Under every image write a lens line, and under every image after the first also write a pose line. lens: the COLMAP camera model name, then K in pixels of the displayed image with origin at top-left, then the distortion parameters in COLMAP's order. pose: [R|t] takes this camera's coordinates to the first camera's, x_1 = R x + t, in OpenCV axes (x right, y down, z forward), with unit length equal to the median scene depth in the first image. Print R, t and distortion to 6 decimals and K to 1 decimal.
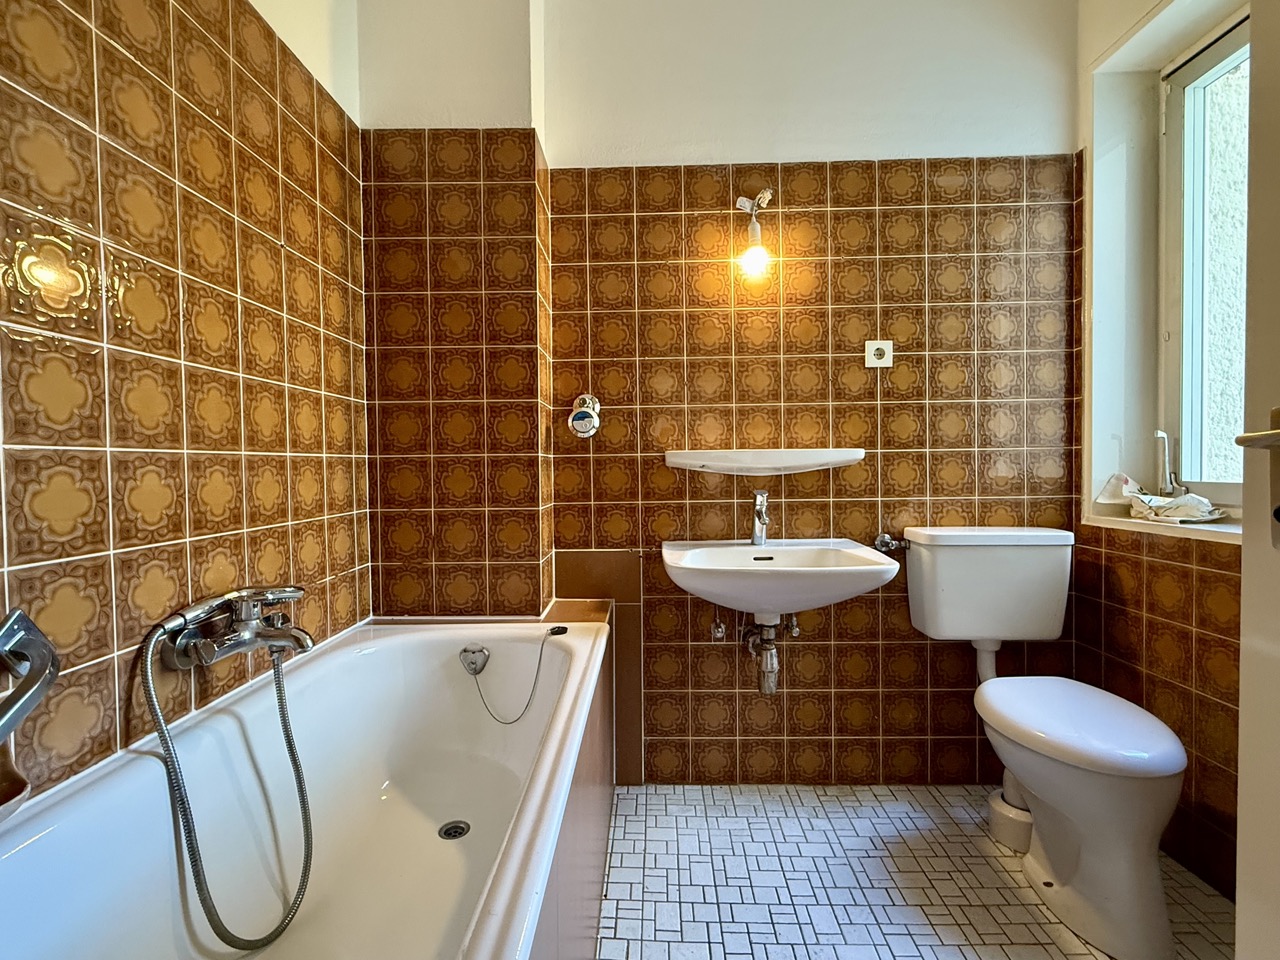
lens RADIAL K [[627.4, 0, 640.3], [0, 627.4, 479.0], [0, 0, 1]] dist [0.002334, -0.000287]
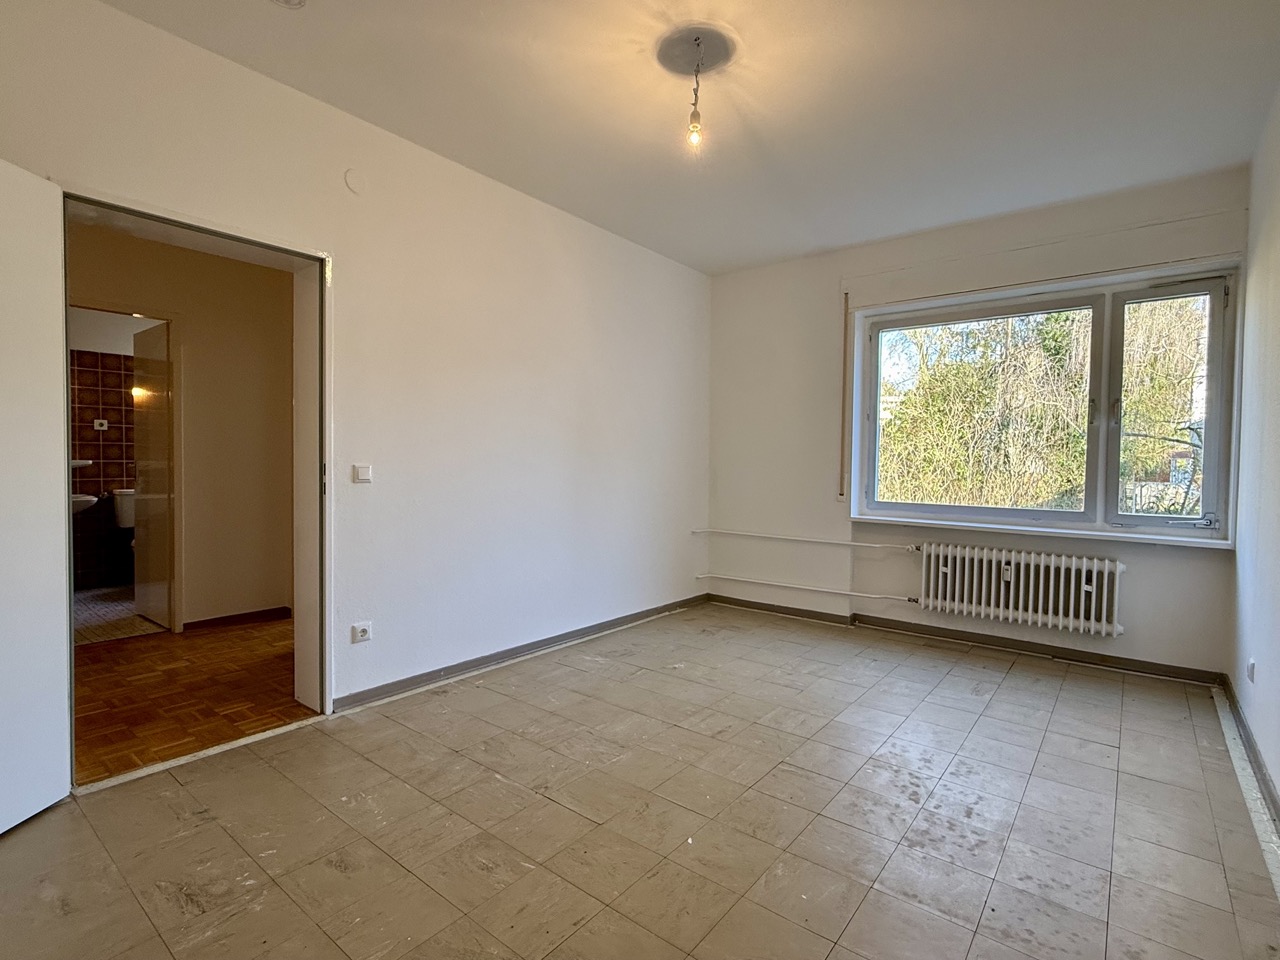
lens RADIAL K [[627.4, 0, 638.6], [0, 627.4, 486.3], [0, 0, 1]] dist [0.002334, -0.000287]
pose [[0.609154, -0.008227, 0.793009, -0.349485], [-0.005519, 0.999878, 0.014613, 0.011055], [-0.793033, -0.013278, 0.609034, -2.452762]]
